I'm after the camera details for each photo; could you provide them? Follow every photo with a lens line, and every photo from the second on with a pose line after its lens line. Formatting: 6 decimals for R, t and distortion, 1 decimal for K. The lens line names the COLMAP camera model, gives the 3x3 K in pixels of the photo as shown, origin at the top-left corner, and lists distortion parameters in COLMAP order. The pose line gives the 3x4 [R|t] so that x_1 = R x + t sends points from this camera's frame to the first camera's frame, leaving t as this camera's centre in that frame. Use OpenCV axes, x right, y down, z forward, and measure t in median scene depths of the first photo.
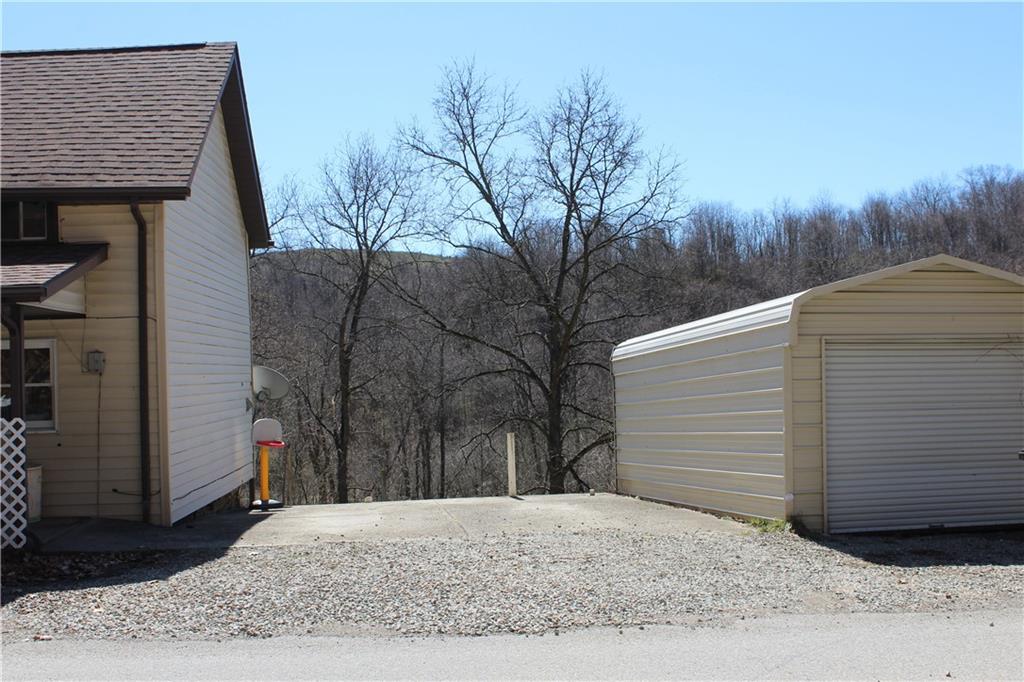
lens RADIAL K [[1086.9, 0, 512.4], [0, 1086.9, 344.3], [0, 0, 1]] dist [-0.078948, 0.000000]
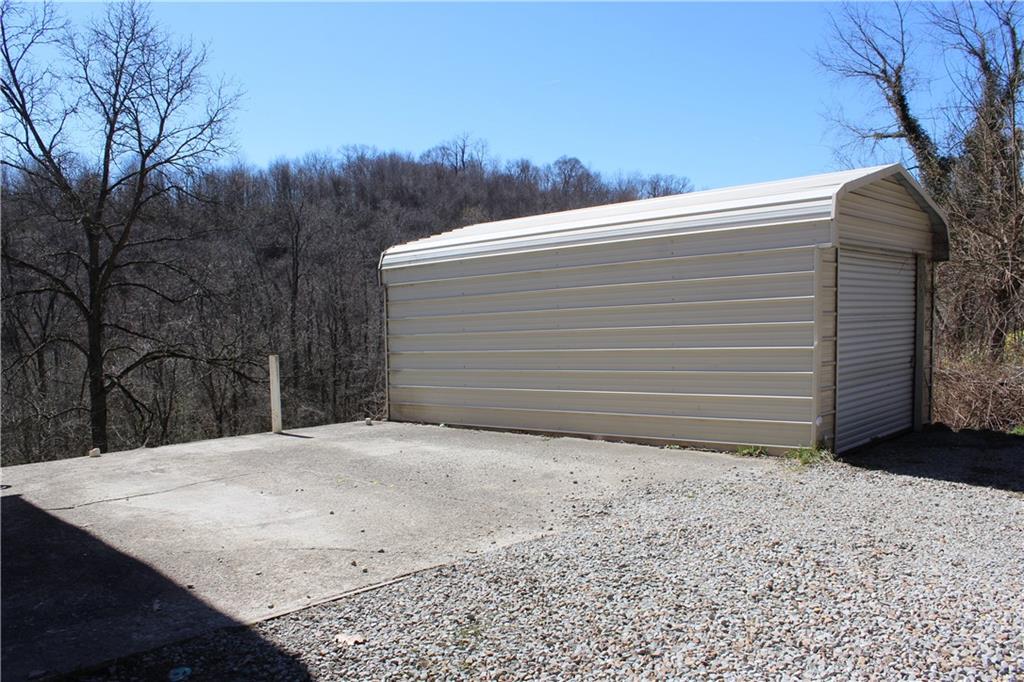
lens RADIAL K [[857.5, 0, 513.3], [0, 857.5, 341.0], [0, 0, 1]] dist [-0.101216, 0.064648]
pose [[0.822656, -0.018620, 0.568234, -0.093979], [-0.023902, 0.997447, 0.067289, 0.010423], [-0.568036, -0.068937, 0.820111, 0.164747]]
